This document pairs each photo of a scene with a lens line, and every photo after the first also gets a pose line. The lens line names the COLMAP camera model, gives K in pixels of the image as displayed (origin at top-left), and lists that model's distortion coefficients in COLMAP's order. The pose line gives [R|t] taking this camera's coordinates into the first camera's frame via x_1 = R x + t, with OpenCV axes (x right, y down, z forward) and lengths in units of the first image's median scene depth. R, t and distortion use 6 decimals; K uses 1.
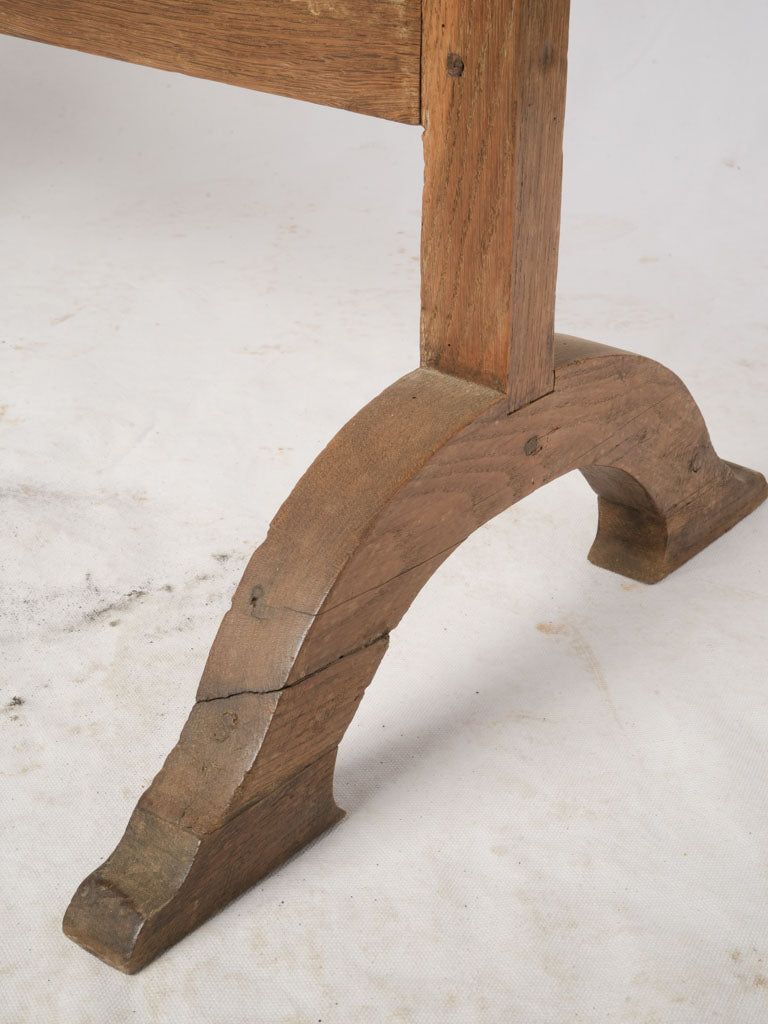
lens RADIAL K [[1720.2, 0, 384.0], [0, 1720.2, 512.0], [0, 0, 1]] dist [-0.013237, 0.067366]
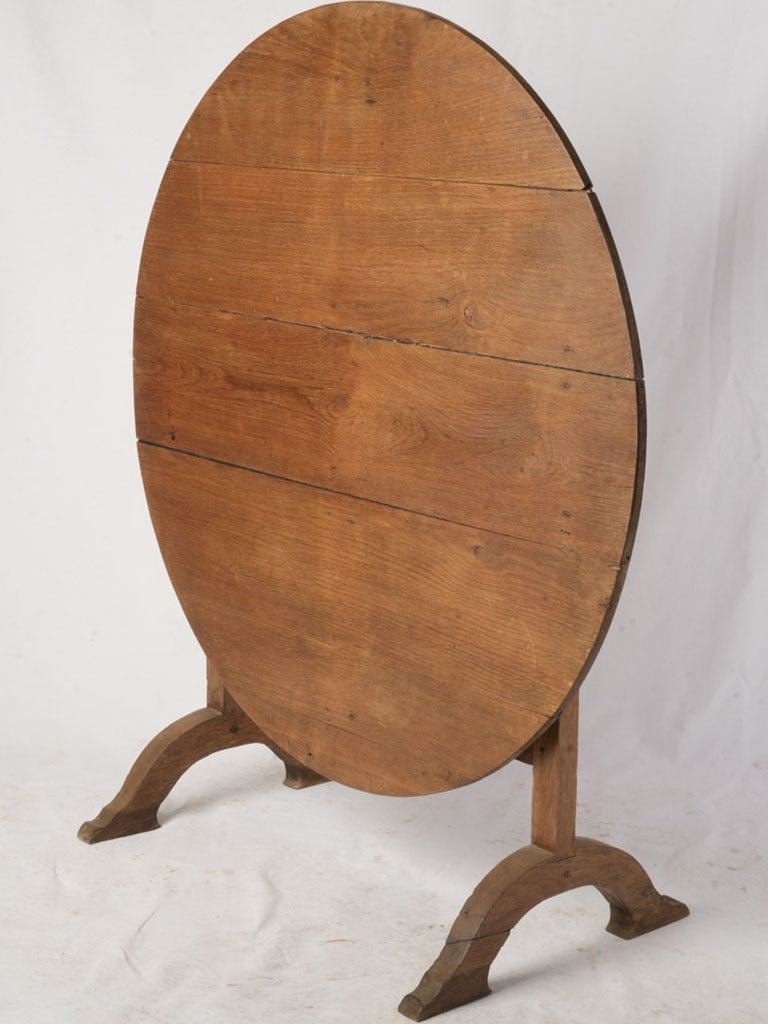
lens RADIAL K [[1720.2, 0, 384.0], [0, 1720.2, 512.0], [0, 0, 1]] dist [-0.013237, 0.067366]
pose [[0.980917, 0.037826, -0.190710, 0.328201], [-0.092887, 0.952882, -0.288770, 0.258320], [0.170801, 0.300974, 0.938212, -2.067751]]
